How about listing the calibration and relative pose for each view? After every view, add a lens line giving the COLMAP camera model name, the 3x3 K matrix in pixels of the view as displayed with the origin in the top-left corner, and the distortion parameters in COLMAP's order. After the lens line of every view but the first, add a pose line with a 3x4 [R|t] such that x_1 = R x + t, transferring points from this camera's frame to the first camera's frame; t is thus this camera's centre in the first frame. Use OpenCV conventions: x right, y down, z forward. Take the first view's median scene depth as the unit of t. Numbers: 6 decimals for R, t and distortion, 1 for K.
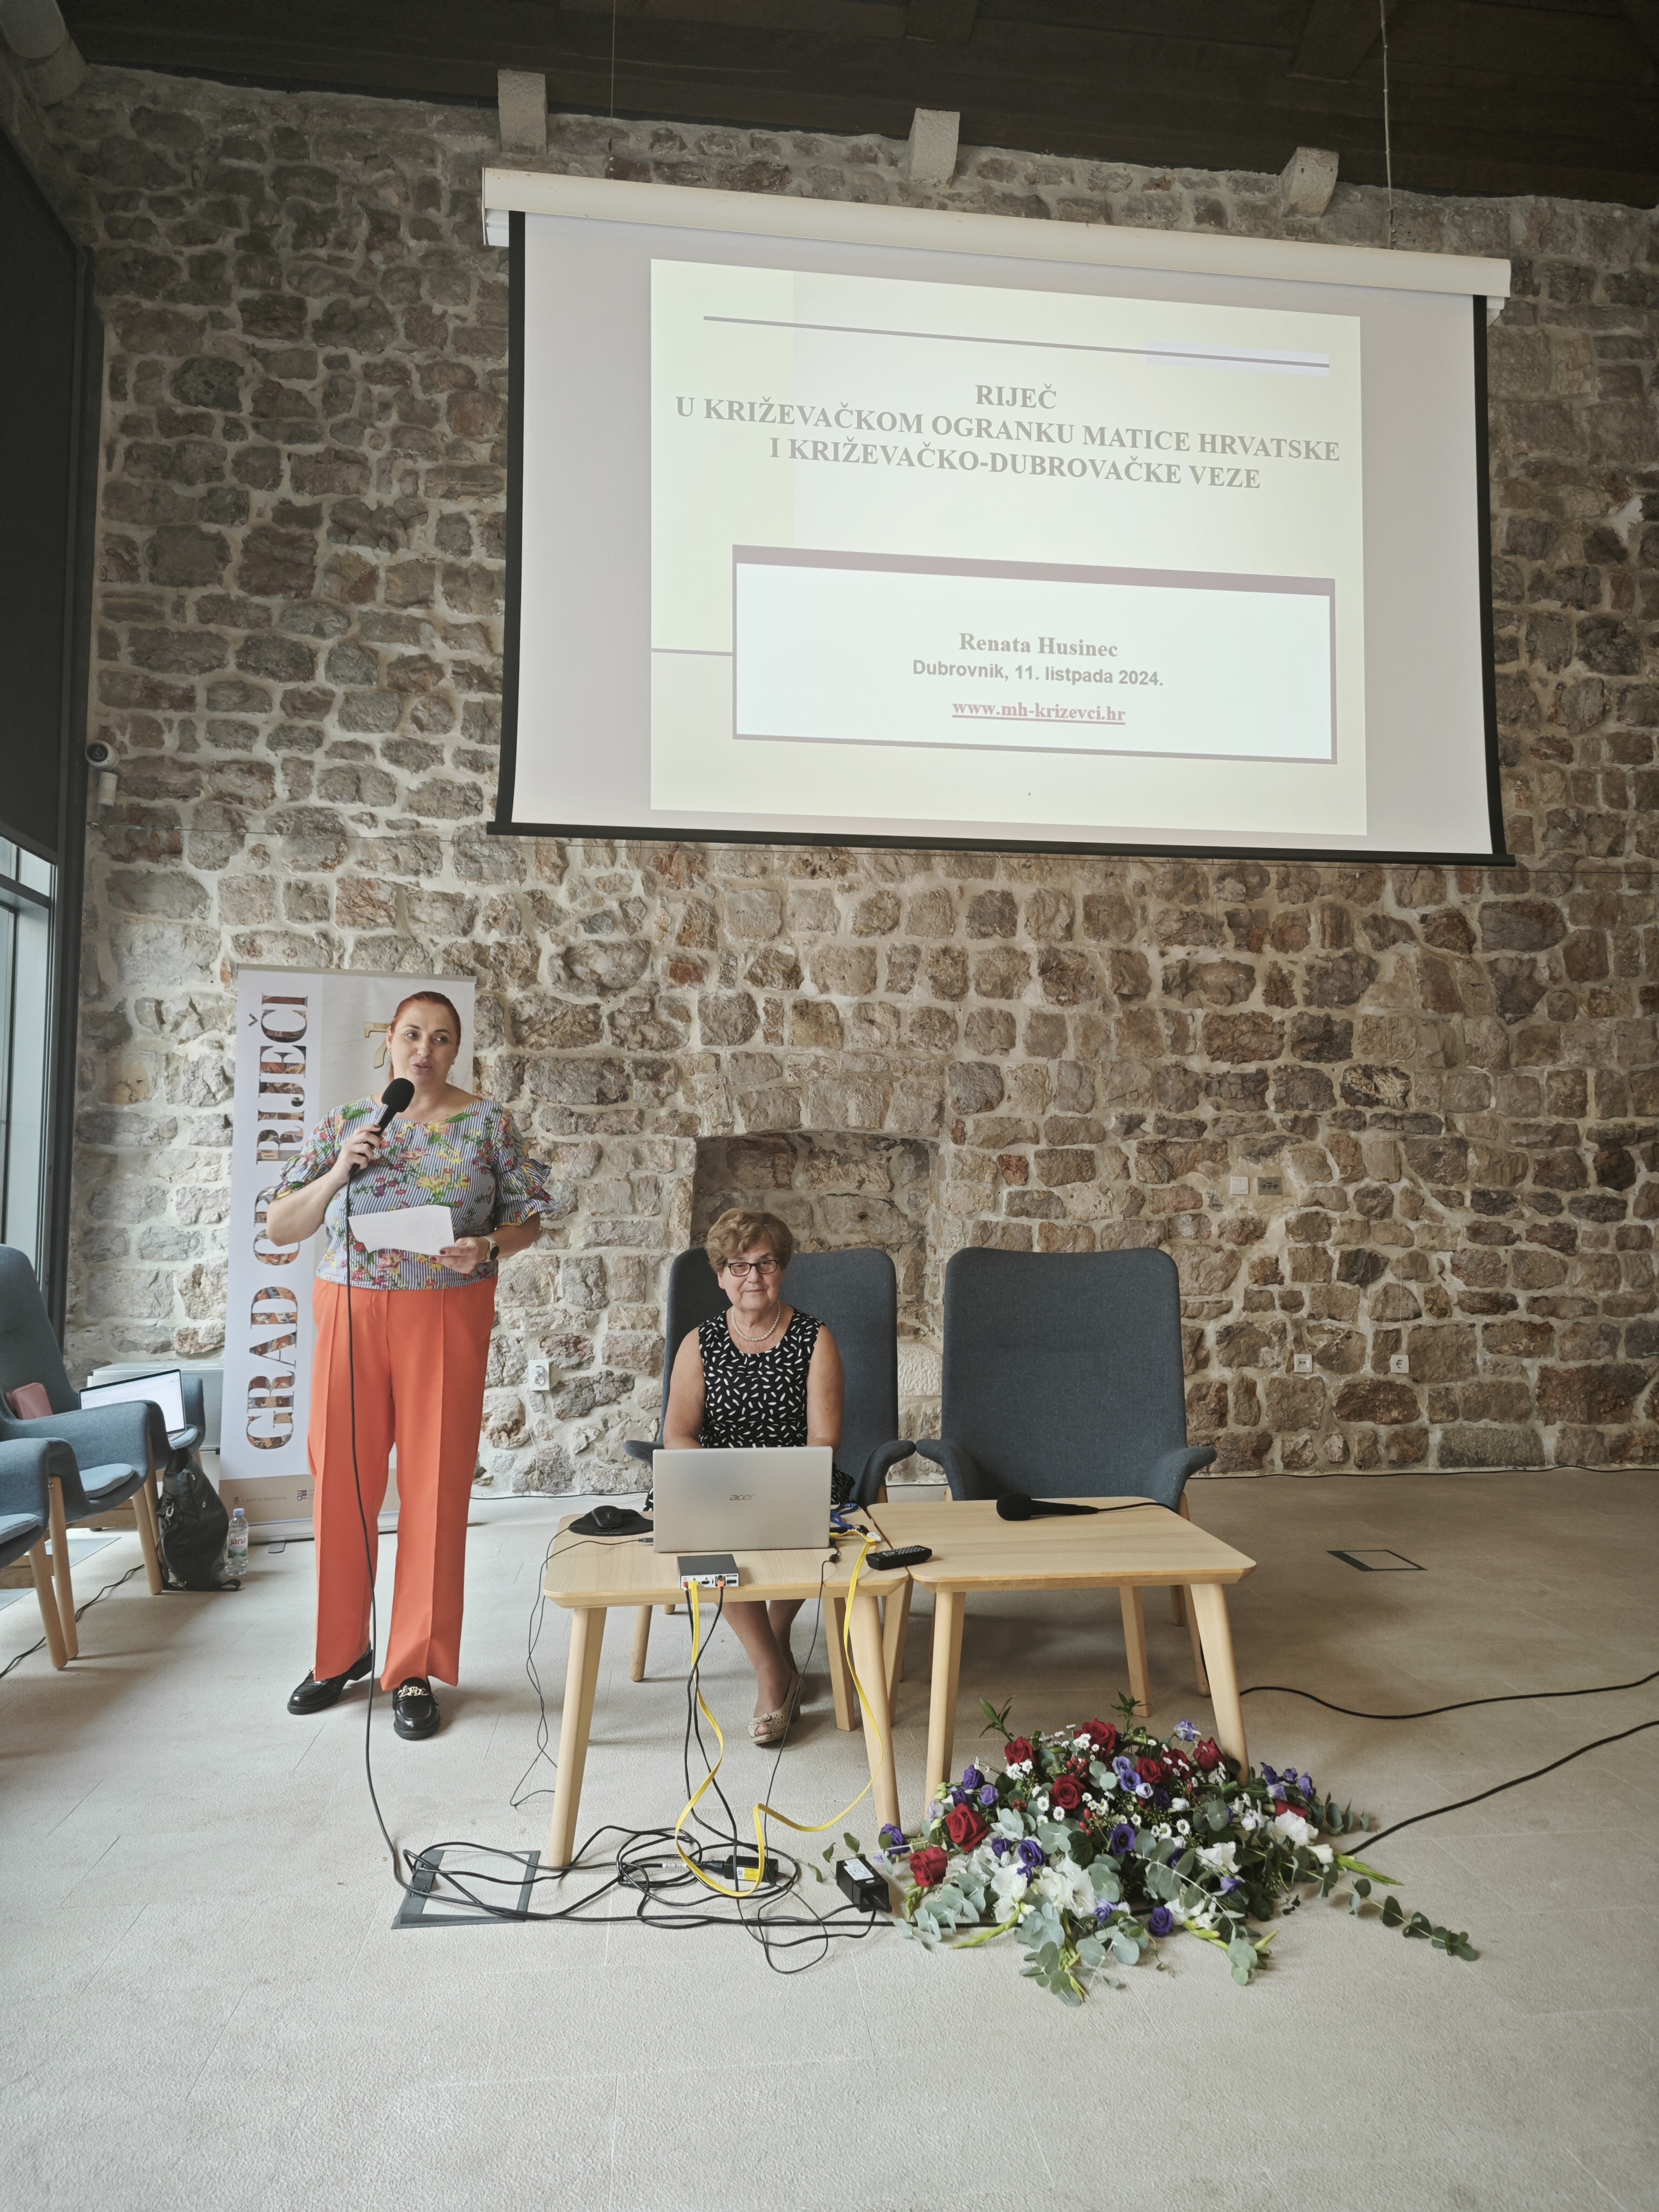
lens RADIAL K [[1498.8, 0, 833.8], [0, 1498.8, 1098.4], [0, 0, 1]] dist [0.025520, -0.004228]
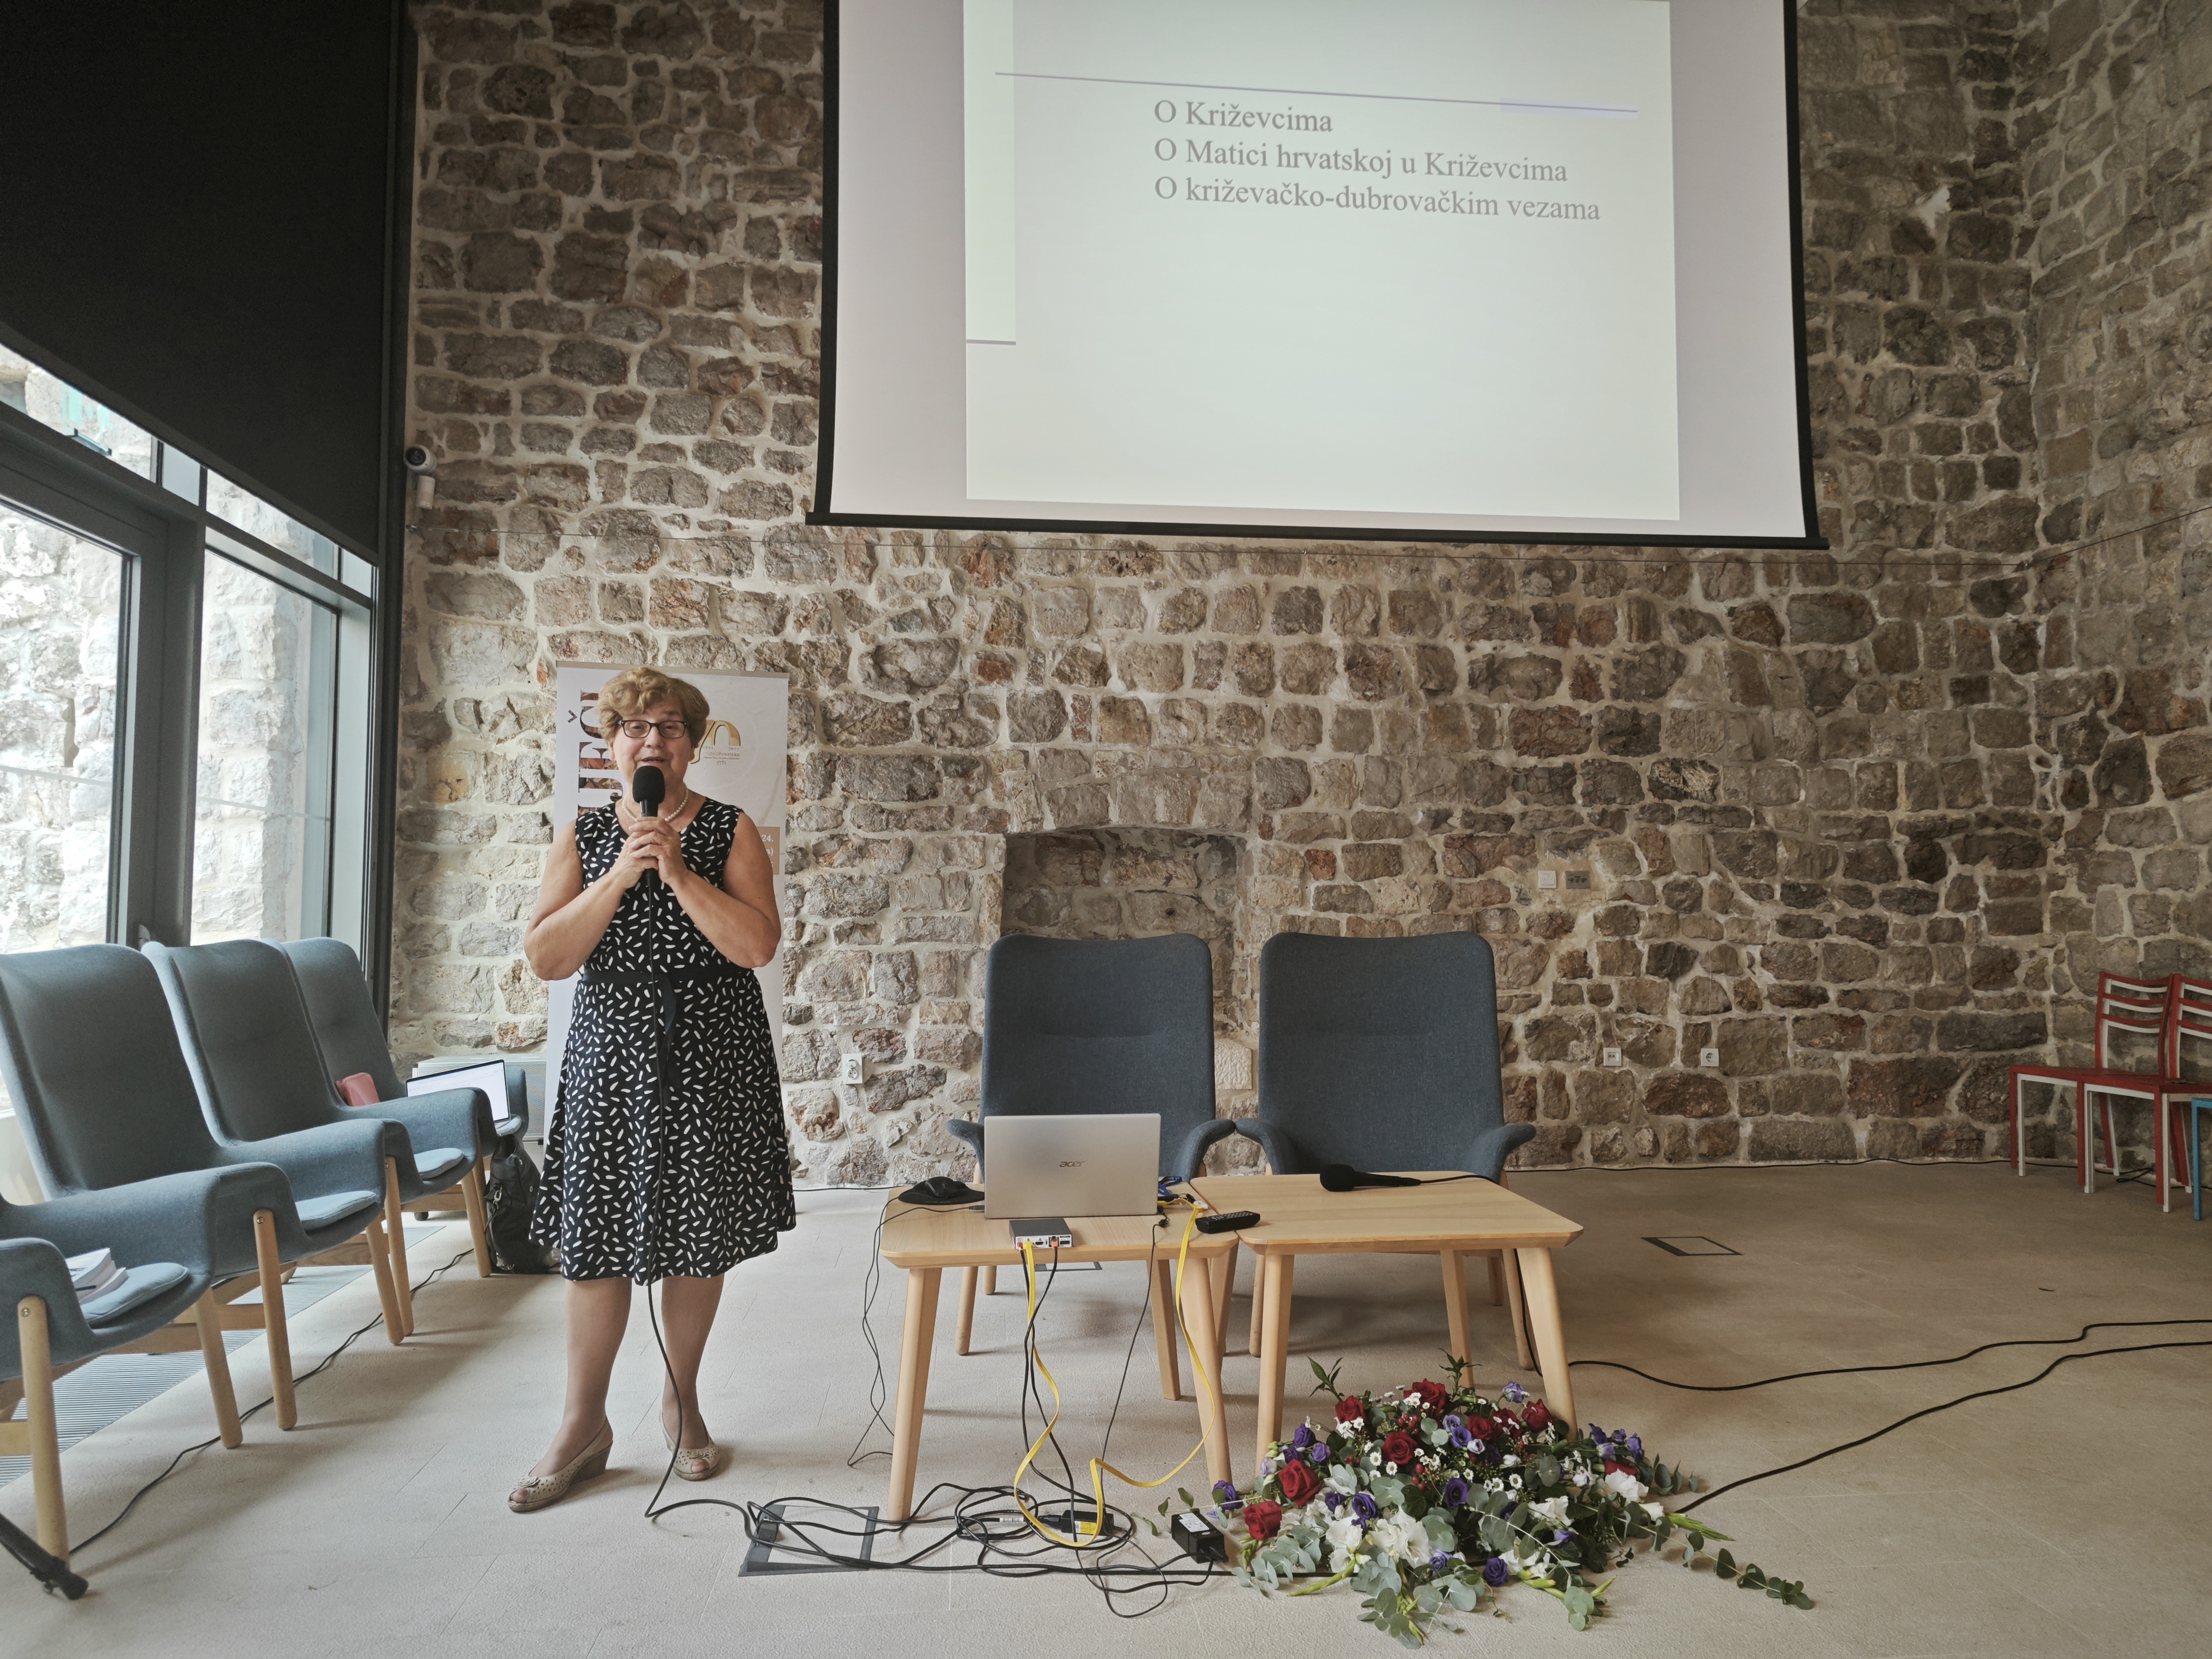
lens RADIAL K [[1498.8, 0, 1096.1], [0, 1498.8, 823.8], [0, 0, 1]] dist [0.025520, -0.004228]
pose [[0.999827, -0.006139, -0.017550, -0.013559], [0.006174, 0.999979, 0.001908, 0.018368], [0.017538, -0.002016, 0.999844, -0.006450]]
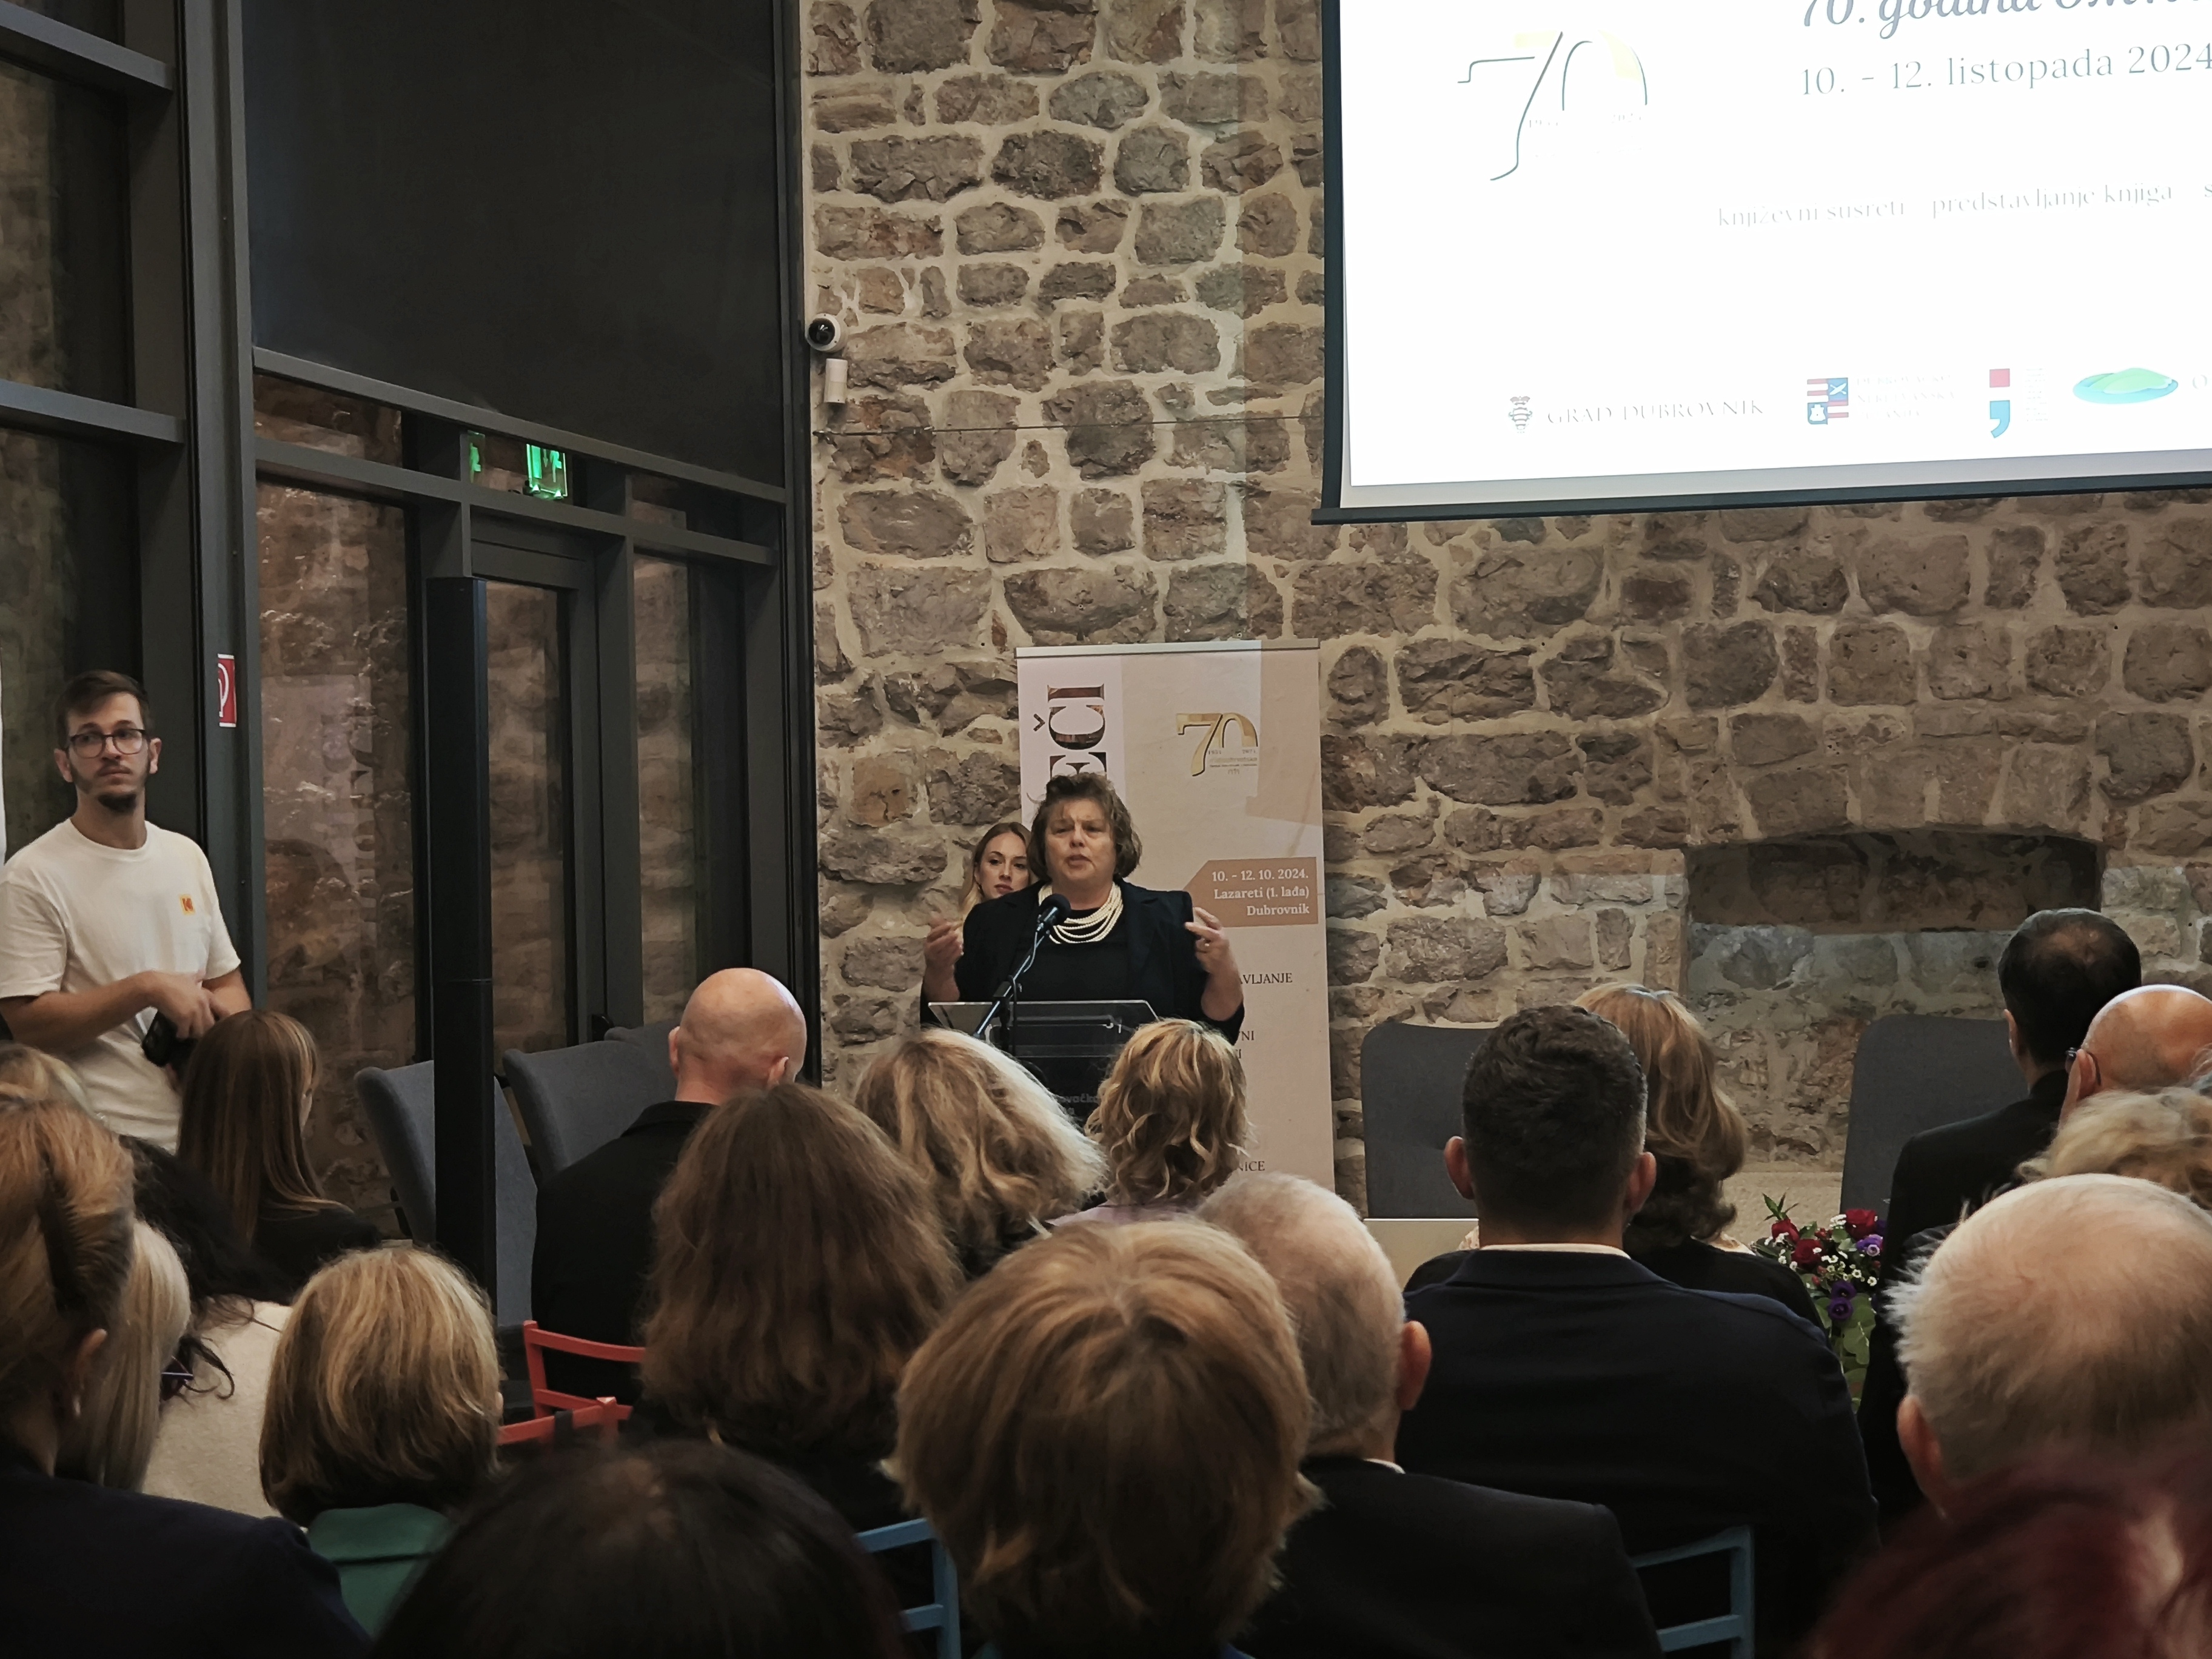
lens RADIAL K [[4898.3, 0, 1102.5], [0, 4898.3, 831.2], [0, 0, 1]] dist [0.330621, 0.000000]
pose [[0.931749, -0.022305, -0.362418, 0.457193], [0.048957, 0.996715, 0.064522, -0.134617], [0.359788, -0.077861, 0.929780, -1.093341]]
